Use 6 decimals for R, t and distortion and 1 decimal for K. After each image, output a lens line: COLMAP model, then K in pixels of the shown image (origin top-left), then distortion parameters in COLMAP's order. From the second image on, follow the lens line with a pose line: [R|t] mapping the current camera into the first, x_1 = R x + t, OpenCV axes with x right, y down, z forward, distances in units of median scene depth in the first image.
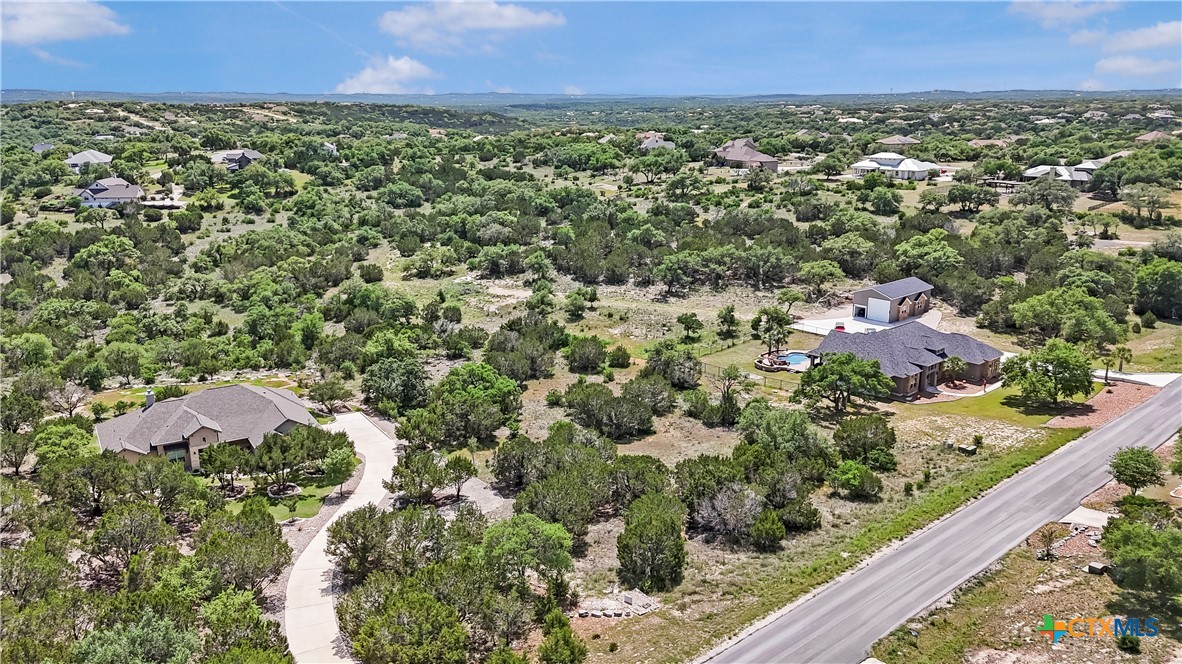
lens RADIAL K [[885.0, 0, 591.0], [0, 885.0, 332.0], [0, 0, 1]] dist [0.079857, -0.079107]
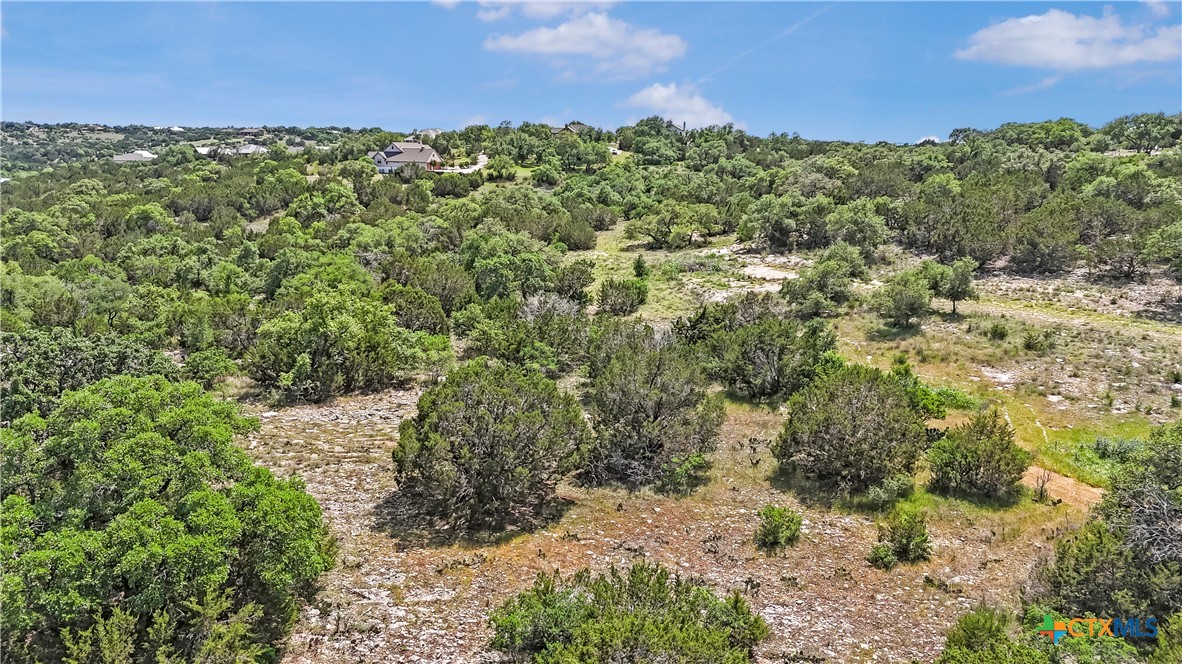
lens RADIAL K [[885.0, 0, 591.0], [0, 885.0, 332.0], [0, 0, 1]] dist [0.079857, -0.079107]
pose [[0.889198, 0.108535, -0.444462, 0.035152], [-0.131939, 0.991015, -0.021961, 0.009901], [0.438085, 0.078169, 0.895528, 0.574060]]
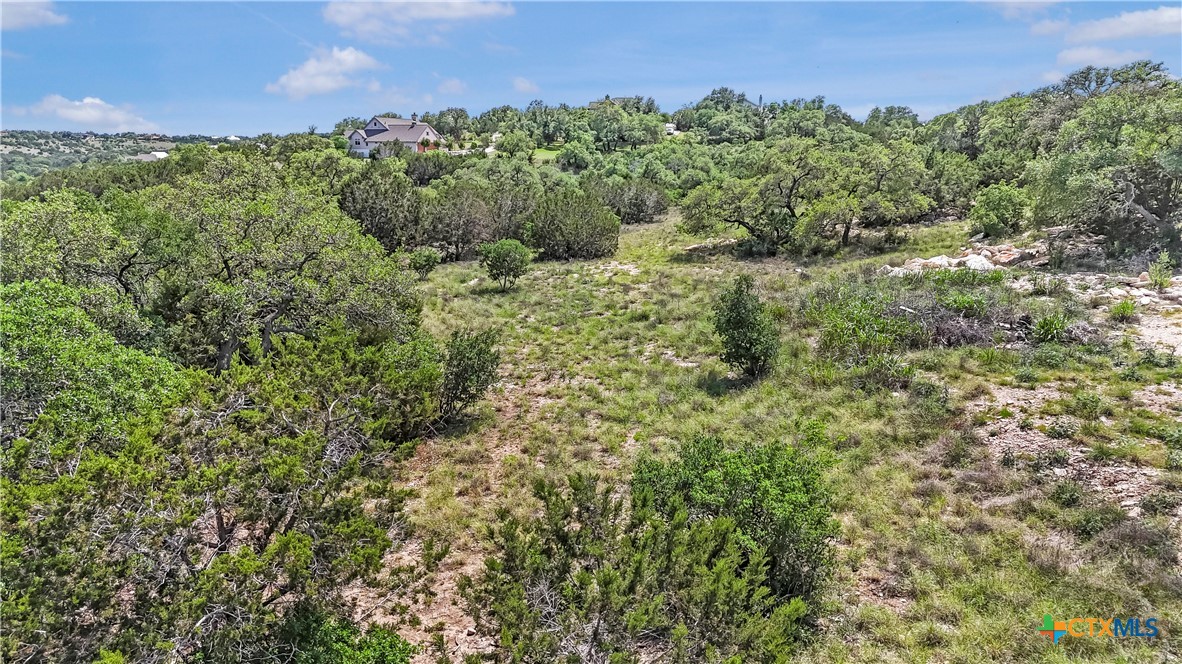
lens RADIAL K [[869.6, 0, 591.0], [0, 869.6, 332.0], [0, 0, 1]] dist [0.079735, -0.074529]
pose [[0.857232, 0.110051, -0.503033, -0.130663], [-0.139958, 0.989914, -0.021937, -0.036837], [0.495546, 0.089208, 0.863989, 0.930626]]
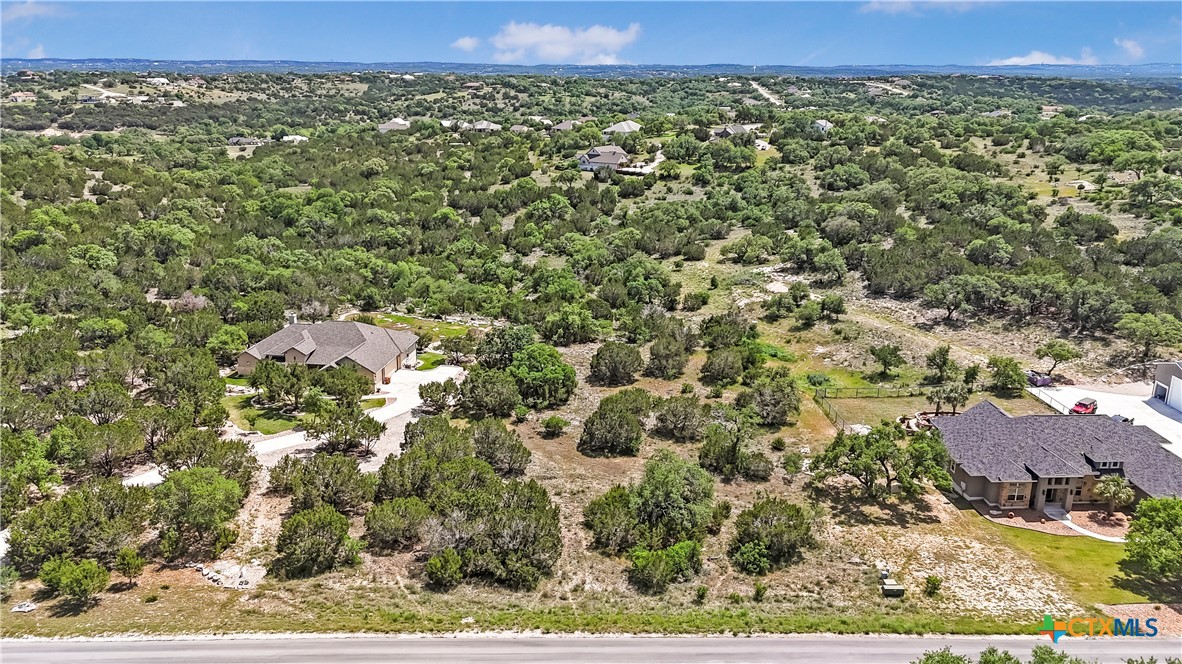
lens RADIAL K [[885.0, 0, 591.0], [0, 885.0, 332.0], [0, 0, 1]] dist [0.079857, -0.079107]
pose [[0.769639, 0.187279, -0.610395, 0.355479], [-0.169612, 0.981635, 0.087320, -0.052007], [0.615538, 0.036325, 0.787269, 0.154711]]
